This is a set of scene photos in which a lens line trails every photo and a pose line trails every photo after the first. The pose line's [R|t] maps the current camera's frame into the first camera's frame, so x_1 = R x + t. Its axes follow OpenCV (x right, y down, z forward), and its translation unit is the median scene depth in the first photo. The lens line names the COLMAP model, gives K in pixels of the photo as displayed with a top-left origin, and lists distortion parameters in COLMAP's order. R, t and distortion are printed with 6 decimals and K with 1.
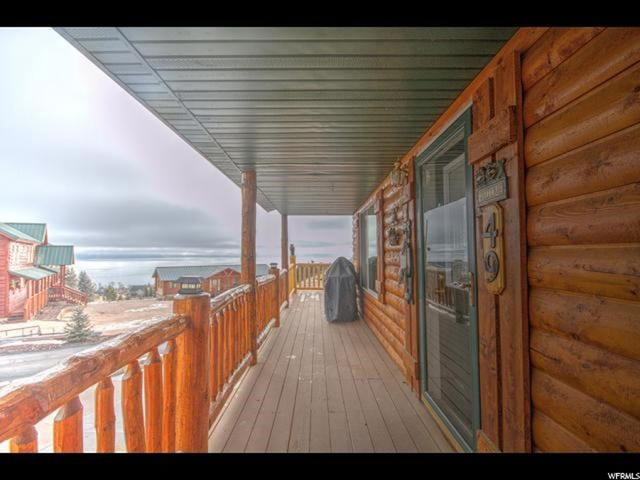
lens RADIAL K [[293.0, 0, 316.1], [0, 293.0, 243.7], [0, 0, 1]] dist [-0.002455, -0.000665]
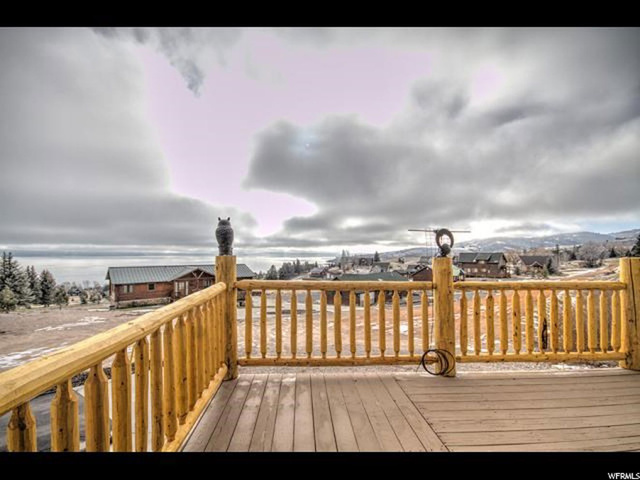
lens RADIAL K [[289.6, 0, 320.9], [0, 289.6, 236.1], [0, 0, 1]] dist [-0.001060, -0.000125]
pose [[0.997789, 0.012002, 0.065362, -0.000022], [-0.010425, 0.999648, -0.024417, 0.005236], [-0.065632, 0.023682, 0.997563, 0.133862]]
